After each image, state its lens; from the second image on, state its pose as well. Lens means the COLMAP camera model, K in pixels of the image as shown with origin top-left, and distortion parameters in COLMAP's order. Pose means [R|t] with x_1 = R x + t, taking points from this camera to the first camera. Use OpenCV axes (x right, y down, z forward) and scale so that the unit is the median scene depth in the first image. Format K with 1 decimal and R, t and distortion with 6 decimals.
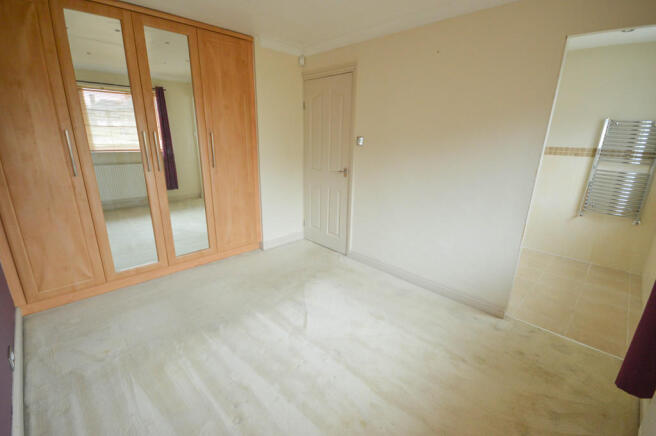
lens RADIAL K [[286.9, 0, 327.1], [0, 286.9, 220.8], [0, 0, 1]] dist [-0.000103, -0.009164]
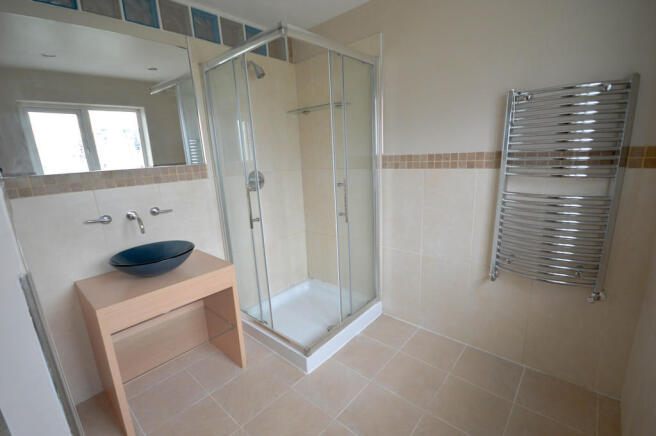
lens RADIAL K [[286.9, 0, 327.1], [0, 286.9, 220.8], [0, 0, 1]] dist [-0.000103, -0.009164]
pose [[0.991677, -0.084570, 0.097084, 0.542080], [0.090783, 0.993972, -0.061460, -0.119754], [-0.091301, 0.069762, 0.993377, 0.496967]]
